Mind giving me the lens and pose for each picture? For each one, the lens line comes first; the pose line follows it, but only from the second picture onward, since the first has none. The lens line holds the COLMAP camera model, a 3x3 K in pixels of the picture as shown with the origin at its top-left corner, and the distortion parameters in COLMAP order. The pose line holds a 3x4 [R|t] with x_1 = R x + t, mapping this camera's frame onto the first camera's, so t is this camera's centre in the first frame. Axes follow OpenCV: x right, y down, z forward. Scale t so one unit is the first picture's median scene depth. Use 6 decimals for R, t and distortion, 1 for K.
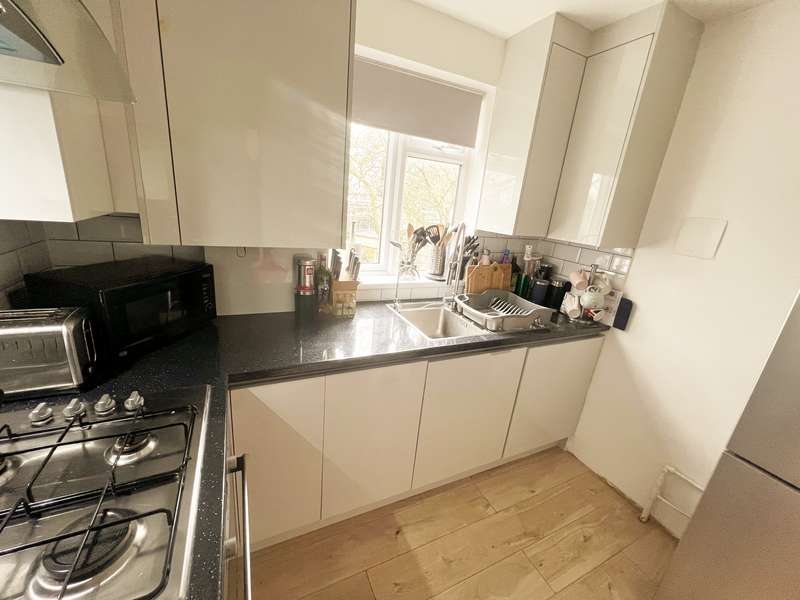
lens RADIAL K [[320.8, 0, 398.0], [0, 320.8, 299.9], [0, 0, 1]] dist [0.001969, 0.000132]
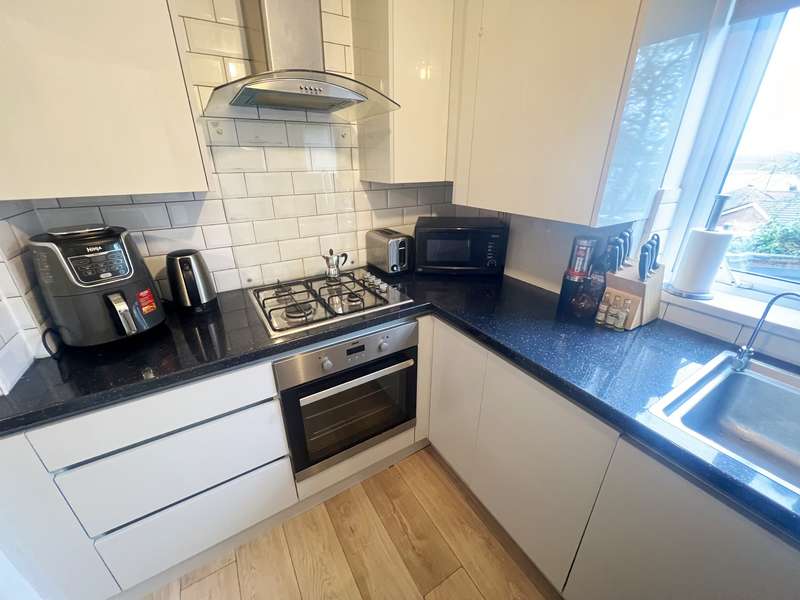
lens RADIAL K [[320.8, 0, 397.3], [0, 320.8, 299.8], [0, 0, 1]] dist [0.001969, 0.000132]
pose [[0.093446, 0.311874, -0.945517, 0.492614], [-0.278461, 0.919959, 0.275924, -0.074742], [0.955891, 0.237506, 0.172812, 0.439030]]
